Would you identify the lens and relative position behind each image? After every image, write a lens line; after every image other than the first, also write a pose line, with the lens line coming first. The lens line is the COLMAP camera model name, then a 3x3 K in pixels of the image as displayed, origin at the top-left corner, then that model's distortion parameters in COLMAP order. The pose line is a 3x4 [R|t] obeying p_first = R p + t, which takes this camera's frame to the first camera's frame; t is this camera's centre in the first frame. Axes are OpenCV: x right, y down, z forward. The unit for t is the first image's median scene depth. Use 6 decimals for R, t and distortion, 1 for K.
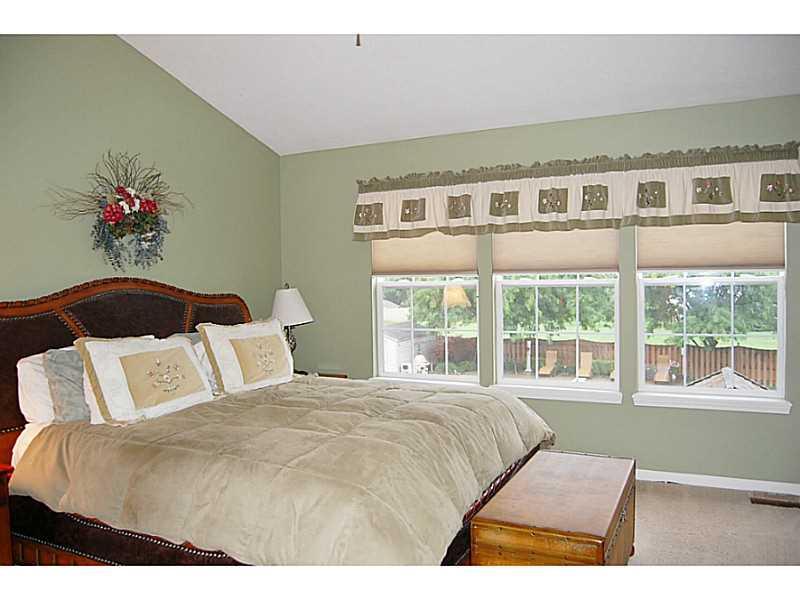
lens RADIAL K [[635.6, 0, 395.9], [0, 635.6, 298.9], [0, 0, 1]] dist [-0.085135, -0.000837]
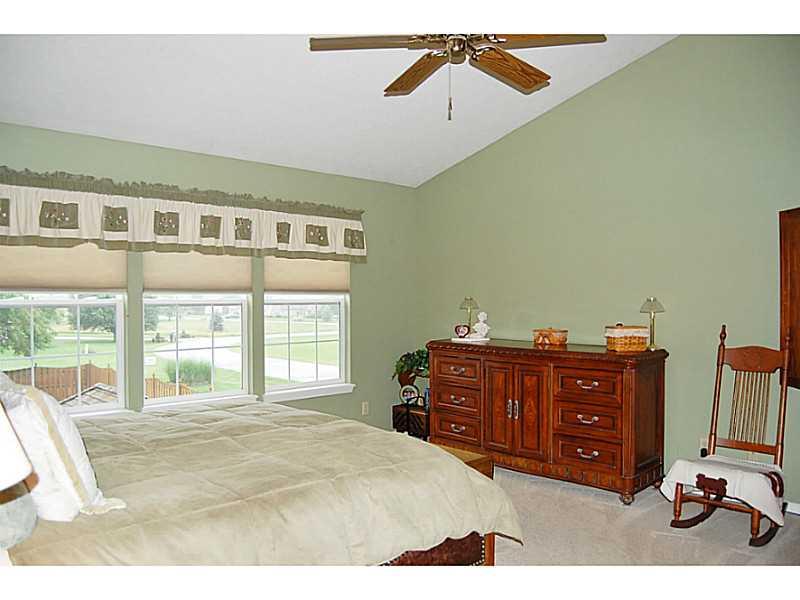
lens RADIAL K [[635.6, 0, 394.7], [0, 635.6, 302.3], [0, 0, 1]] dist [-0.085135, -0.000837]
pose [[0.334480, 0.009008, 0.942360, -0.633642], [0.022375, 0.999597, -0.017496, 0.000926], [-0.942137, 0.026937, 0.334143, 0.322365]]
